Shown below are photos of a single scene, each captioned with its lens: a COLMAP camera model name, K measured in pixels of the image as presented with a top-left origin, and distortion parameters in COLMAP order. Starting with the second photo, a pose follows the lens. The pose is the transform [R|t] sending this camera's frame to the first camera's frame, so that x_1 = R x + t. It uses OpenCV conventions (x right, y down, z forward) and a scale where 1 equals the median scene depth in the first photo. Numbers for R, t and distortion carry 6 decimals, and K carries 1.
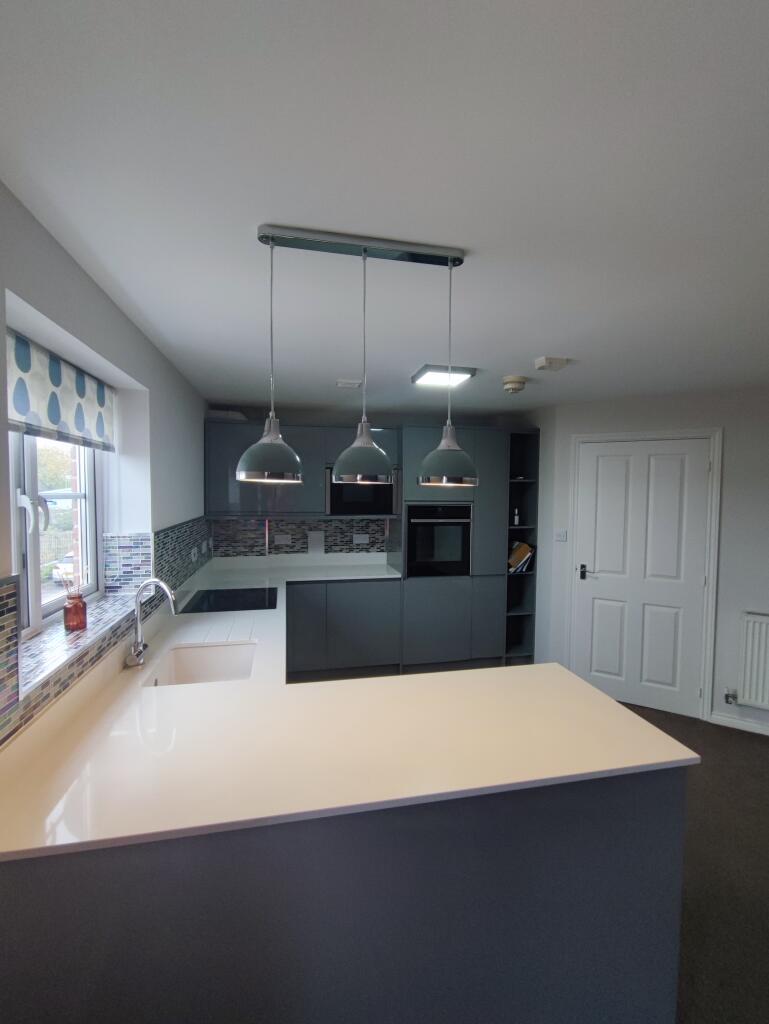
lens RADIAL K [[462.1, 0, 391.5], [0, 462.1, 510.4], [0, 0, 1]] dist [-0.016012, 0.001025]
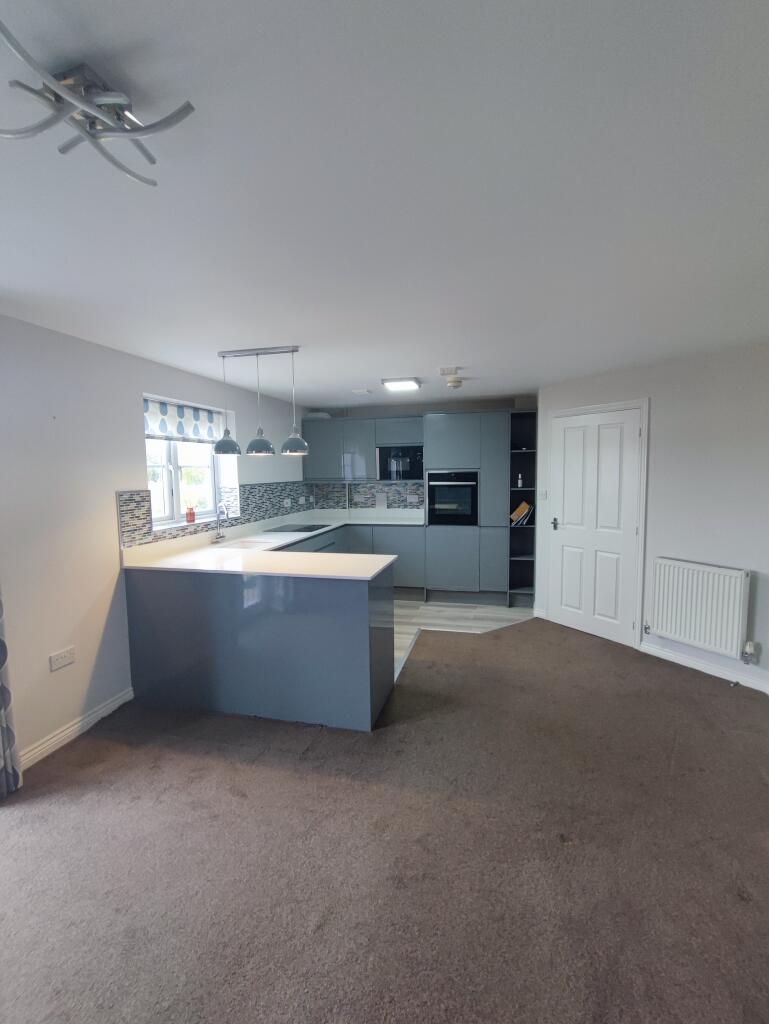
lens RADIAL K [[462.1, 0, 391.5], [0, 462.1, 510.4], [0, 0, 1]] dist [-0.016012, 0.001025]
pose [[0.897738, 0.017944, -0.440163, 0.522233], [0.001531, 0.999037, 0.043850, 0.040106], [0.440526, -0.040040, 0.896846, -0.269170]]
